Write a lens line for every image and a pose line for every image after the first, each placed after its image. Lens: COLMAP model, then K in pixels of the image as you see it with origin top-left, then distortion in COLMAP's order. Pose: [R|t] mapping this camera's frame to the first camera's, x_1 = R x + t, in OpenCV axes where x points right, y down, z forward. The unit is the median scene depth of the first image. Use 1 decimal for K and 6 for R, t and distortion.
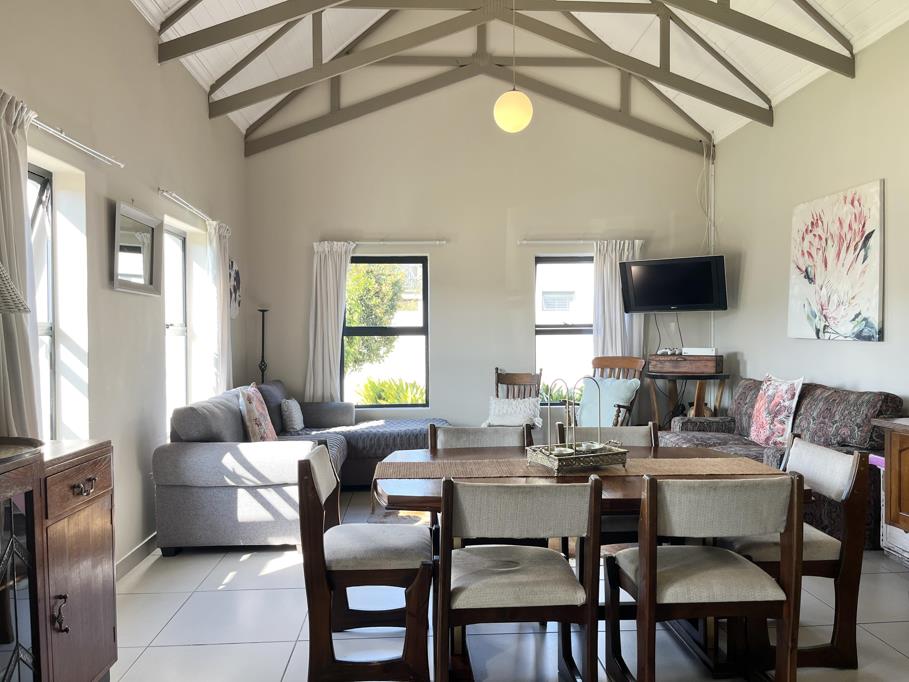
lens RADIAL K [[687.3, 0, 443.8], [0, 687.3, 344.9], [0, 0, 1]] dist [0.067707, -0.092832]
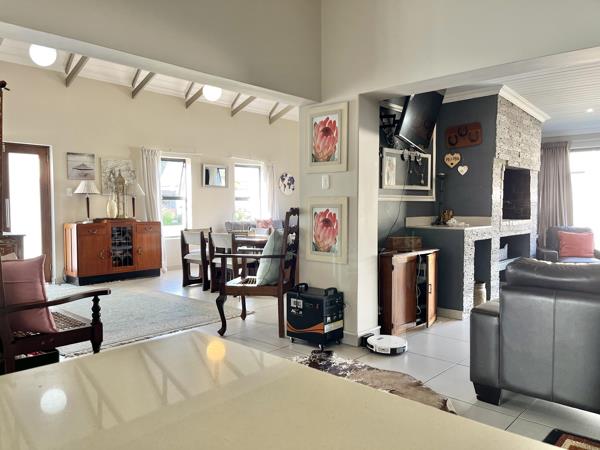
lens RADIAL K [[454.2, 0, 297.0], [0, 454.2, 226.9], [0, 0, 1]] dist [0.062433, -0.076413]
pose [[0.703901, 0.043039, -0.708993, 0.913481], [-0.015751, 0.998863, 0.044996, 0.006111], [0.710124, -0.020505, 0.703778, -0.205796]]
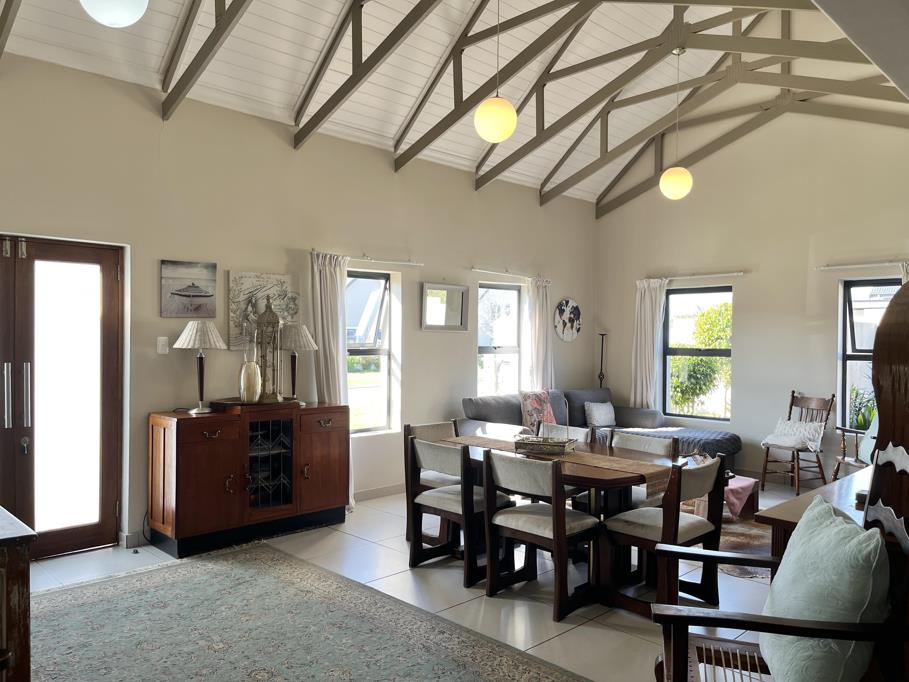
lens RADIAL K [[688.2, 0, 450.0], [0, 688.2, 343.9], [0, 0, 1]] dist [0.062433, -0.076413]
pose [[0.659783, 0.017585, -0.751251, 0.536412], [-0.022683, 0.999737, 0.003481, -0.029937], [0.751114, 0.014743, 0.660008, -0.086664]]
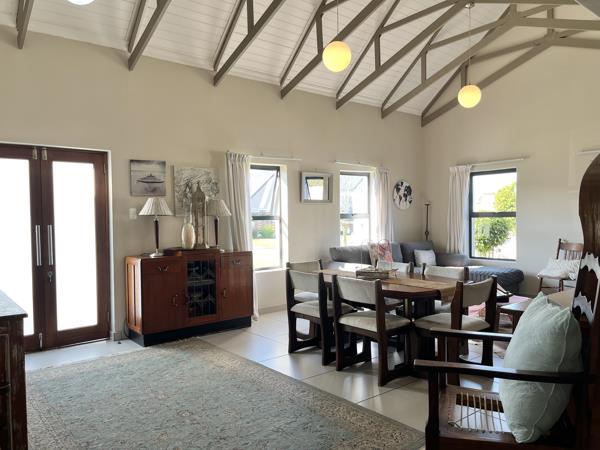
lens RADIAL K [[453.7, 0, 292.9], [0, 453.7, 227.6], [0, 0, 1]] dist [0.067707, -0.092832]
pose [[0.584809, 0.017192, -0.810989, 0.562403], [-0.000988, 0.999790, 0.020482, -0.011121], [0.811170, -0.011177, 0.584703, -0.059612]]
